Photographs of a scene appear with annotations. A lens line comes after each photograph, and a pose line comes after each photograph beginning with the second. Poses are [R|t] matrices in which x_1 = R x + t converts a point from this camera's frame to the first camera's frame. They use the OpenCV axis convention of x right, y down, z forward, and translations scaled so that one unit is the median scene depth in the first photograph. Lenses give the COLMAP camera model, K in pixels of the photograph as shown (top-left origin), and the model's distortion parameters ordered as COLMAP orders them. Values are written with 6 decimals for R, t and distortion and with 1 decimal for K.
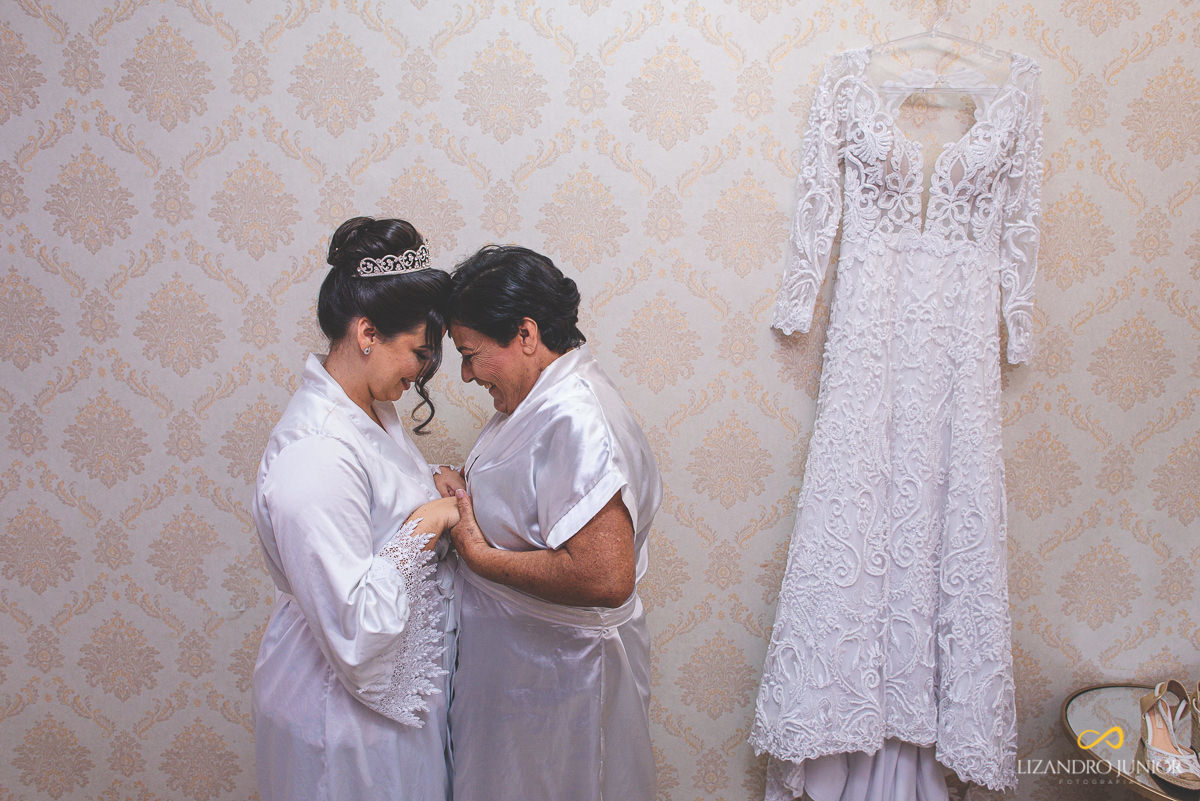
lens RADIAL K [[861.5, 0, 579.9], [0, 861.5, 396.6], [0, 0, 1]] dist [0.013260, -0.004784]
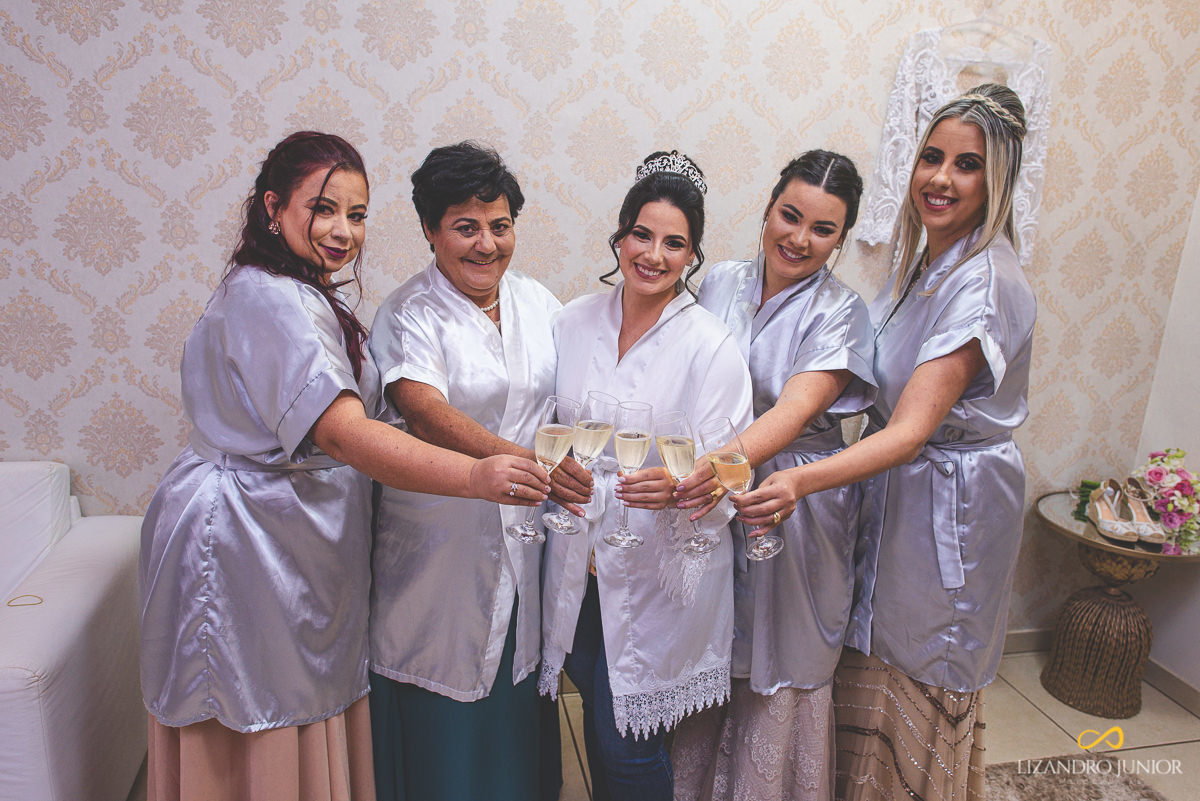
lens RADIAL K [[861.5, 0, 590.6], [0, 861.5, 402.8], [0, 0, 1]] dist [0.013260, -0.004784]
pose [[0.974935, -0.041773, 0.218534, -0.497646], [0.020539, 0.994920, 0.098550, 0.030893], [-0.221541, -0.091591, 0.970840, -0.231738]]
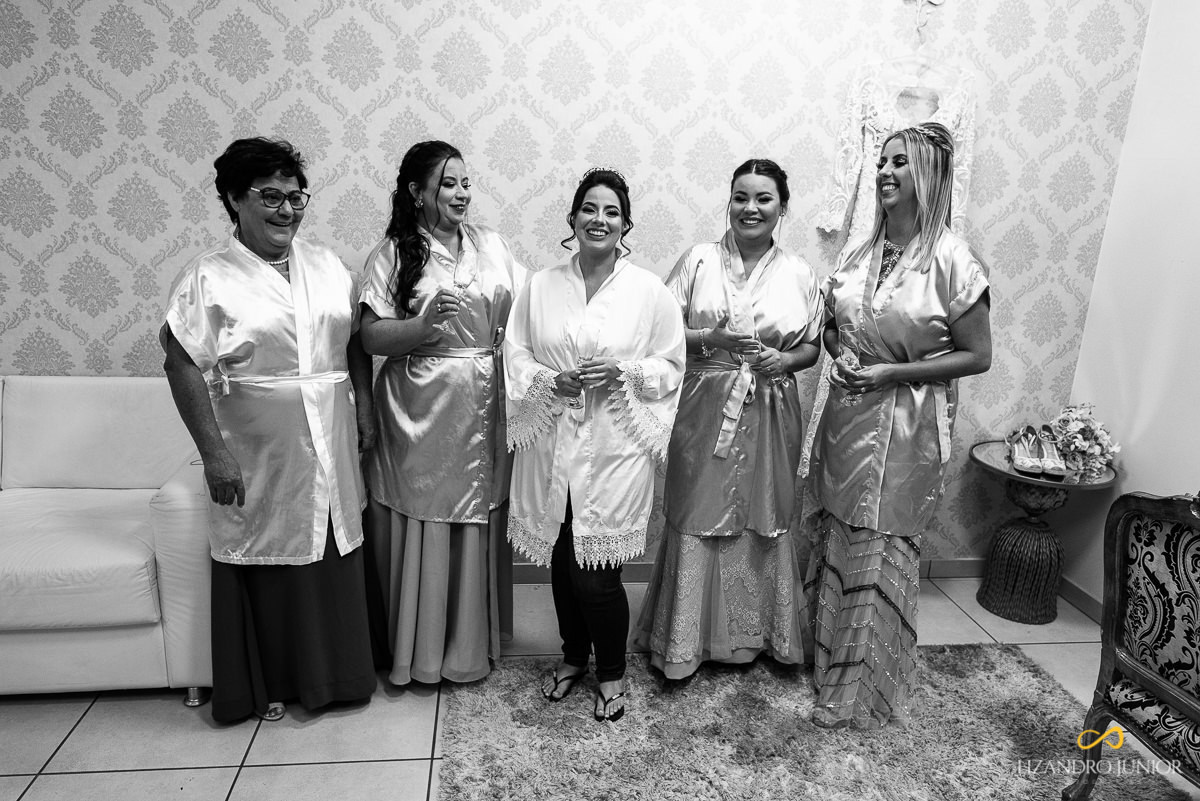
lens RADIAL K [[861.5, 0, 587.5], [0, 861.5, 405.3], [0, 0, 1]] dist [0.013260, -0.004784]
pose [[0.992432, -0.013755, 0.122023, -0.448106], [0.002603, 0.995840, 0.091083, 0.113880], [-0.122768, -0.090076, 0.988339, -0.662456]]
